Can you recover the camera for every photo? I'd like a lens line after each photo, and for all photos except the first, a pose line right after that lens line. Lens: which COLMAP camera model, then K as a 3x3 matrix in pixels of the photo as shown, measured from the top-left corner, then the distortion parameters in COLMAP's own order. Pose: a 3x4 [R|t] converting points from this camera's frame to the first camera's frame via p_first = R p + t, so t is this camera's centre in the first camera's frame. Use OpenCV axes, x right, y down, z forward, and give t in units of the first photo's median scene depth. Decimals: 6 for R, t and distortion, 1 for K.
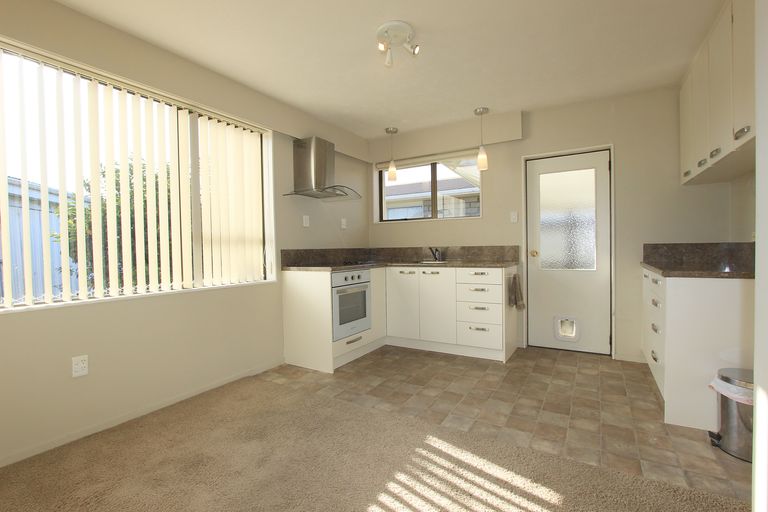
lens RADIAL K [[352.4, 0, 384.0], [0, 352.4, 256.0], [0, 0, 1]] dist [-0.040931, 0.000820]
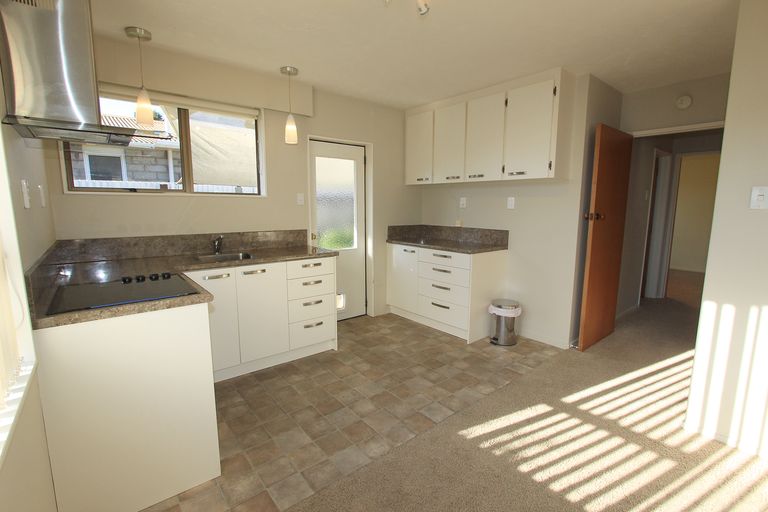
lens RADIAL K [[352.4, 0, 384.0], [0, 352.4, 256.0], [0, 0, 1]] dist [-0.040931, 0.000820]
pose [[0.316964, -0.113162, 0.941662, -0.576163], [0.008376, 0.993152, 0.116531, -0.084146], [-0.948400, -0.029048, 0.315742, 0.613967]]
